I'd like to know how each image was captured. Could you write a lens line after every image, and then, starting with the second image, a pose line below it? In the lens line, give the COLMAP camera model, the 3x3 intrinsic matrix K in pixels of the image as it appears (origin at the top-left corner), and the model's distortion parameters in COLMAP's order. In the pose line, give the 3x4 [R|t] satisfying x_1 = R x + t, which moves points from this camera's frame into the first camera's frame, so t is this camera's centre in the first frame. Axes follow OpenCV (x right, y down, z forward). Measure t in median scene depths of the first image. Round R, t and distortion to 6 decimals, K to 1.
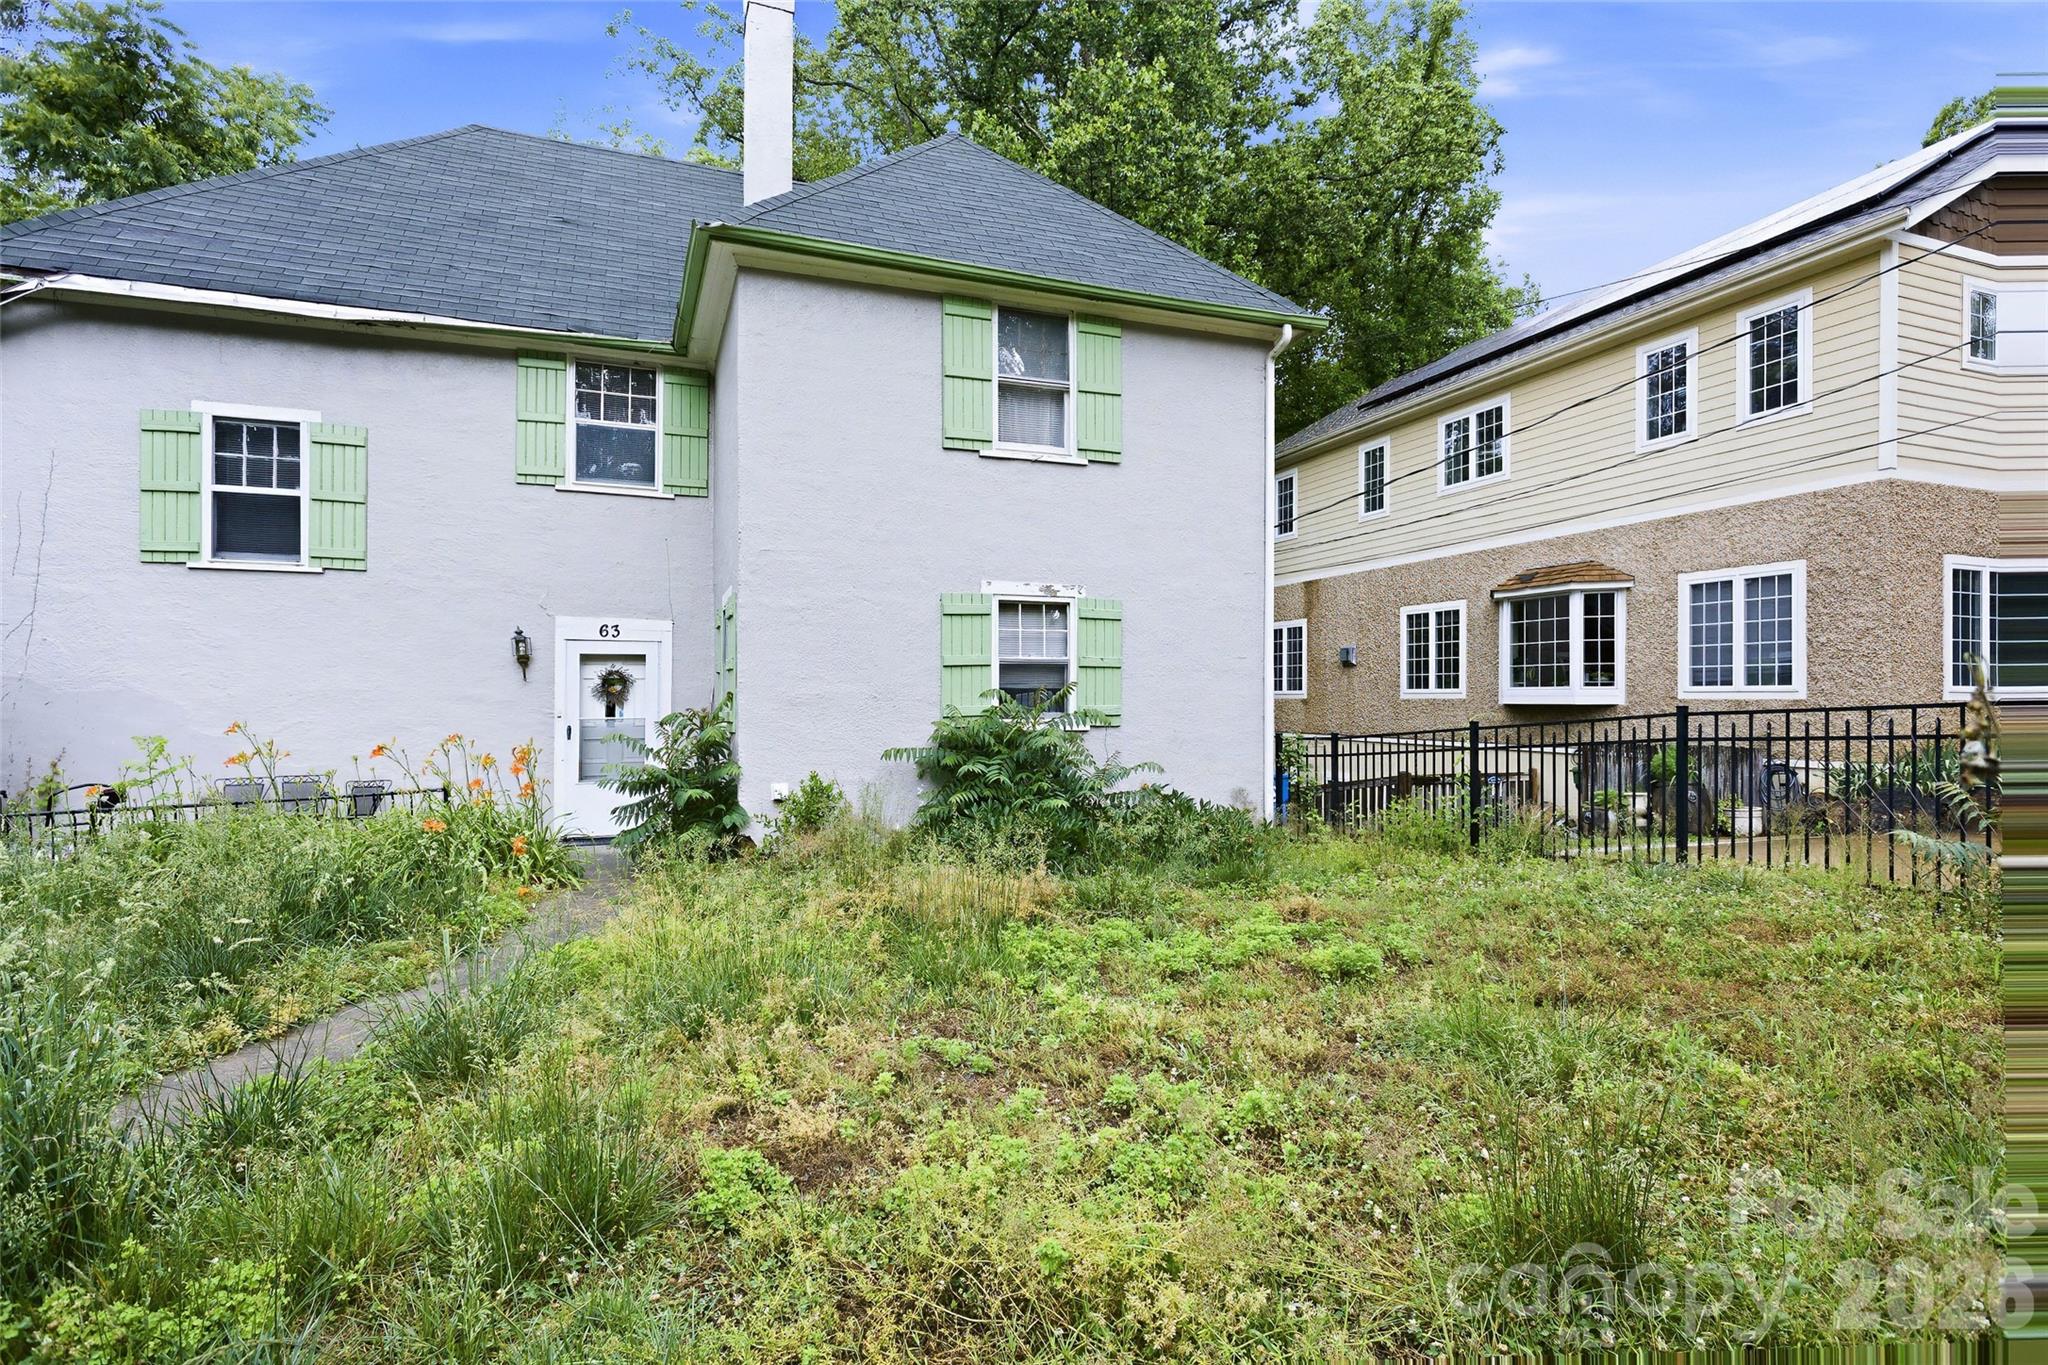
lens RADIAL K [[1010.2, 0, 1024.2], [0, 1010.2, 688.1], [0, 0, 1]] dist [-0.003455, 0.002075]
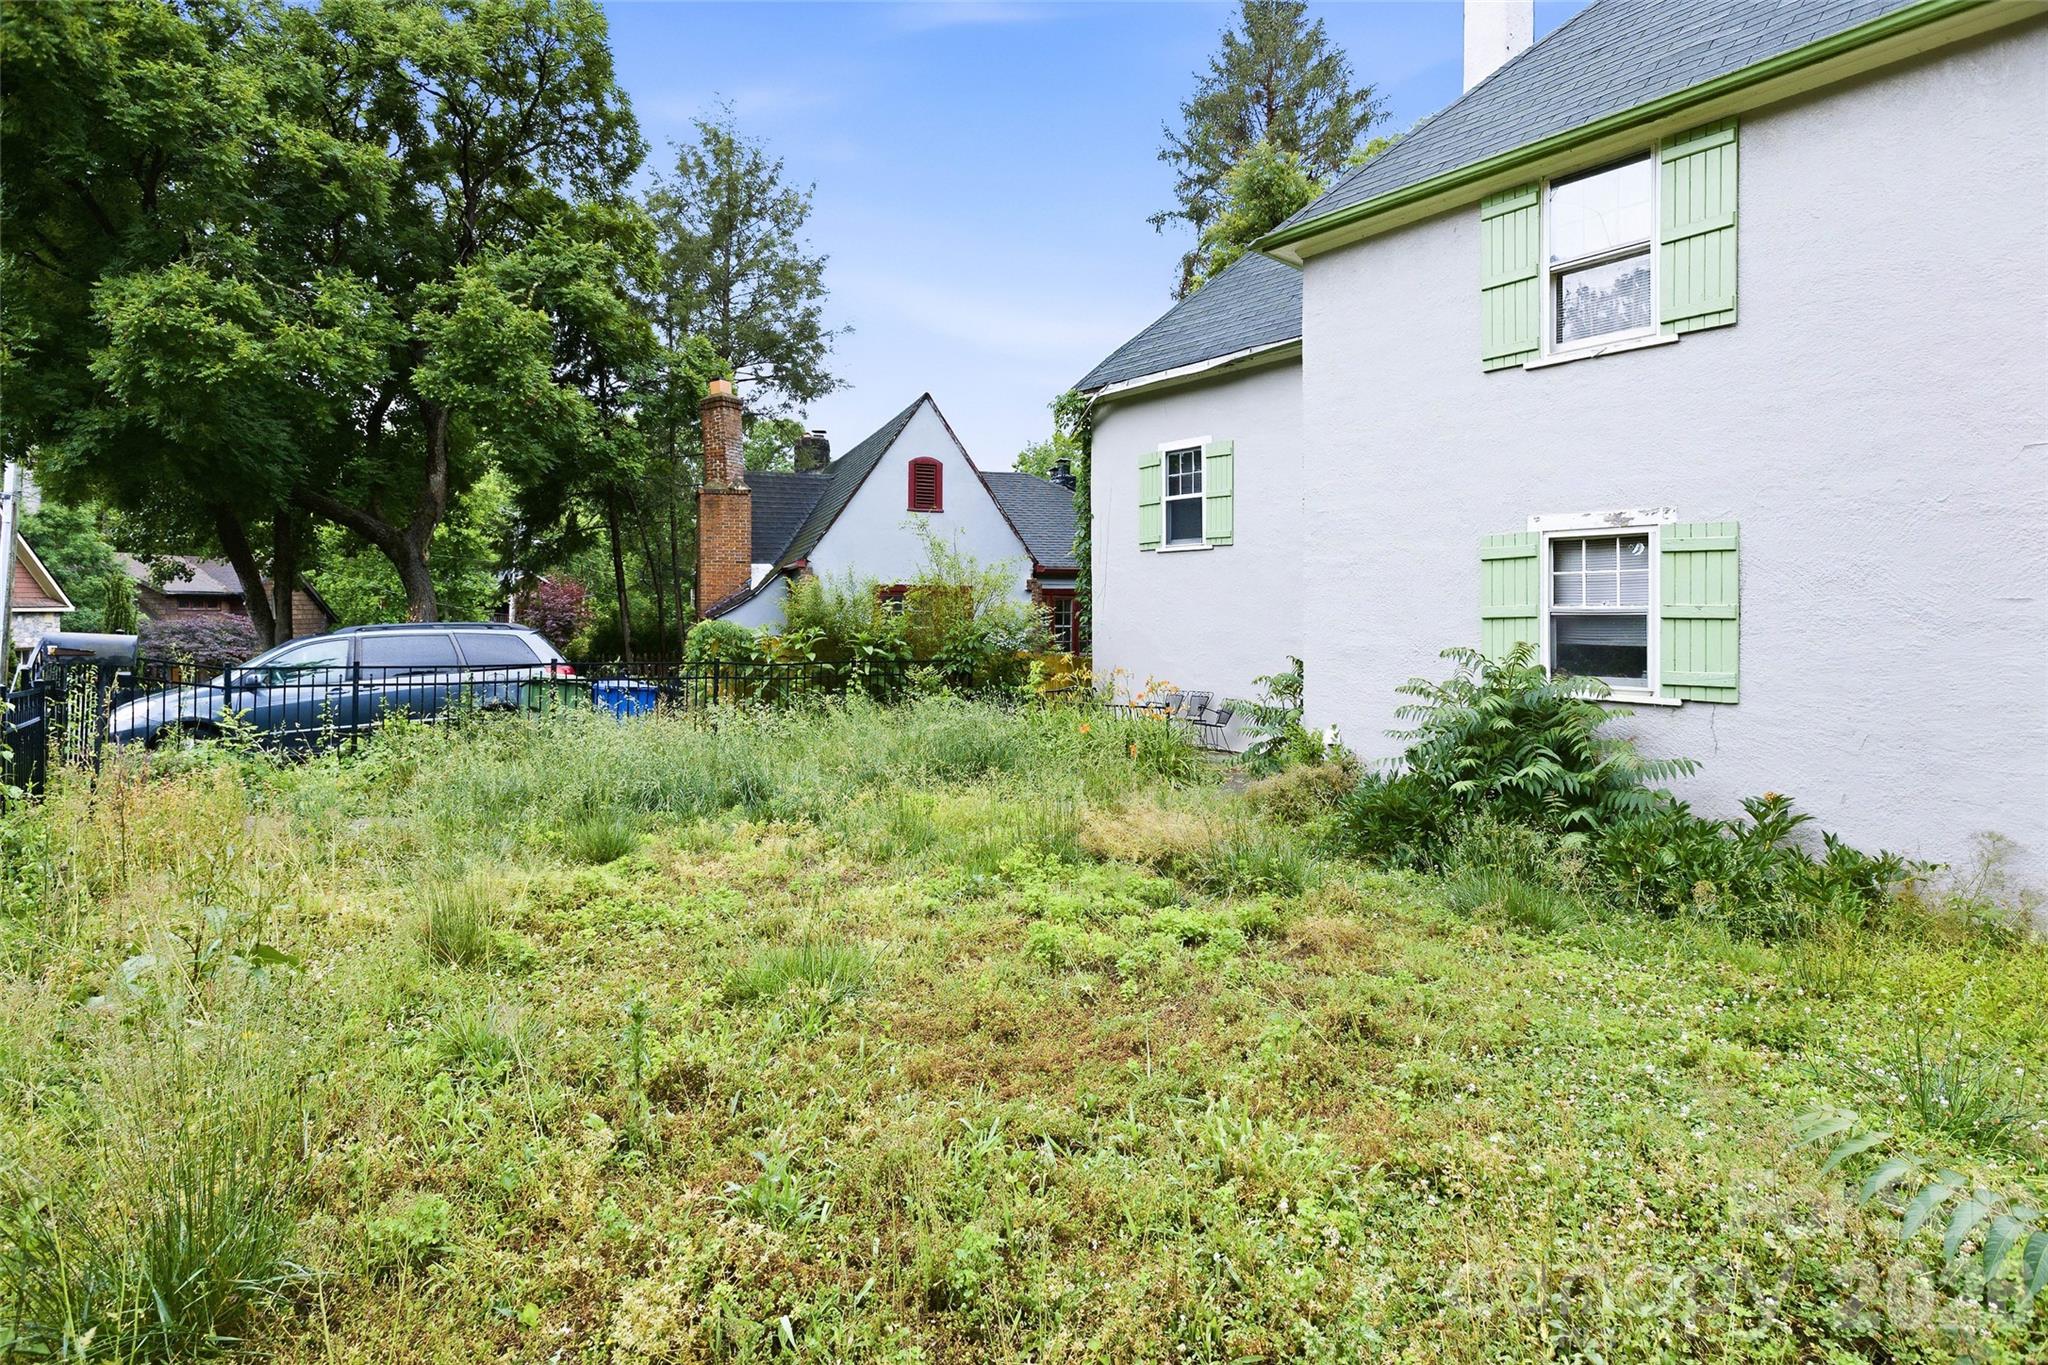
lens RADIAL K [[1047.7, 0, 1023.3], [0, 1047.7, 602.0], [0, 0, 1]] dist [-0.000628, 0.001603]
pose [[0.290400, -0.011252, -0.956839, 0.569147], [0.004904, 0.999935, -0.010271, -0.024141], [0.956893, -0.001709, 0.290437, 0.291469]]
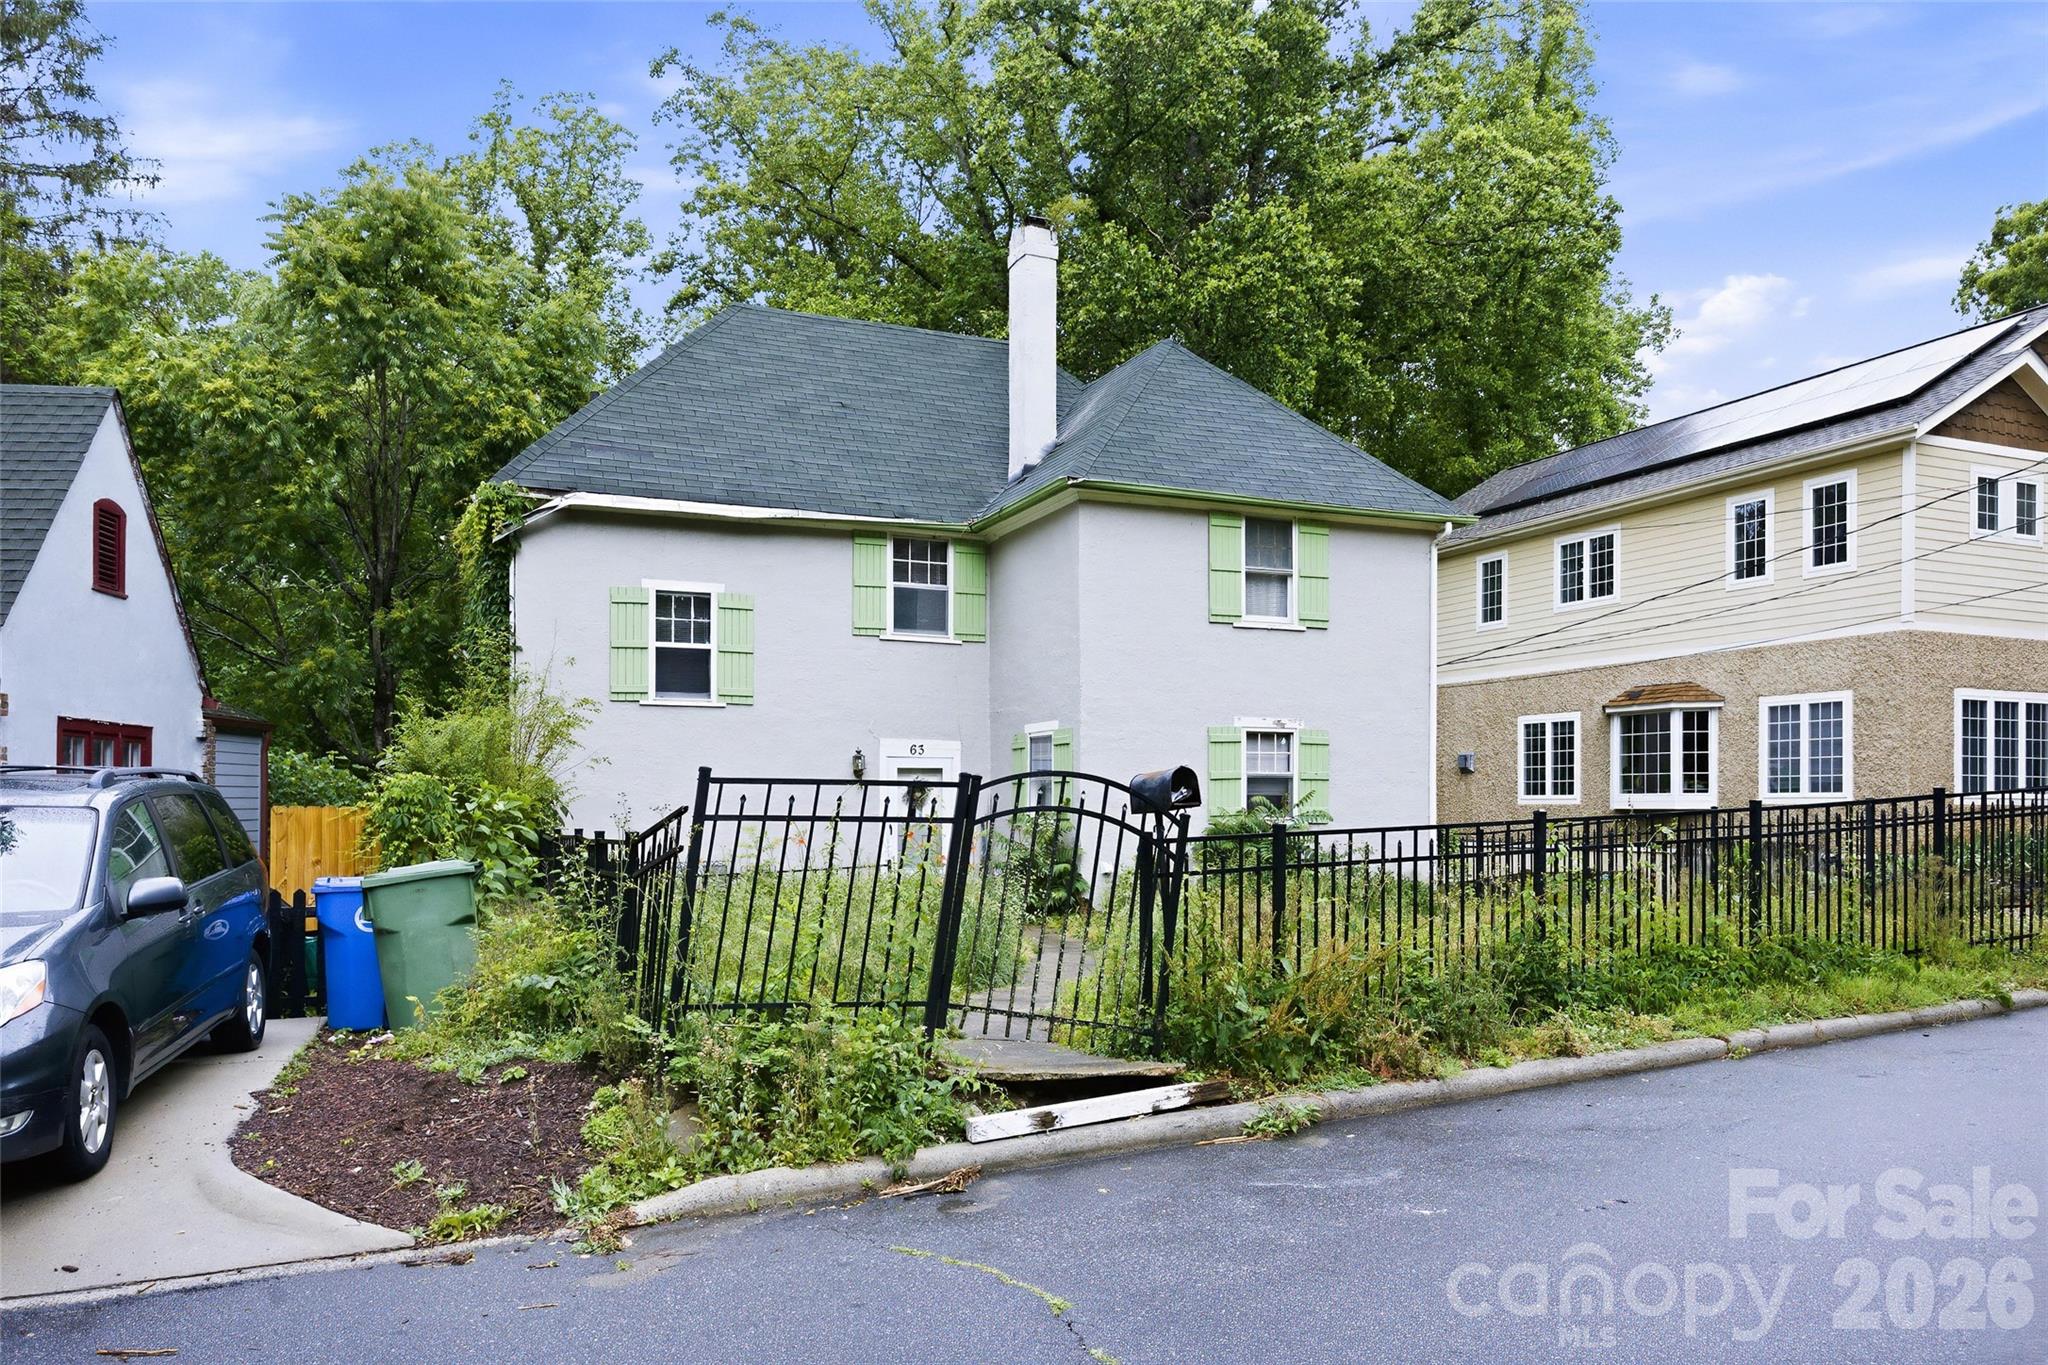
lens RADIAL K [[1460.0, 0, 1018.9], [0, 1460.0, 791.9], [0, 0, 1]] dist [0.020661, -0.034391]
pose [[0.998922, 0.000161, 0.046427, -0.364168], [-0.000134, 1.000000, -0.000572, -0.002696], [-0.046427, 0.000565, 0.998922, -0.830896]]
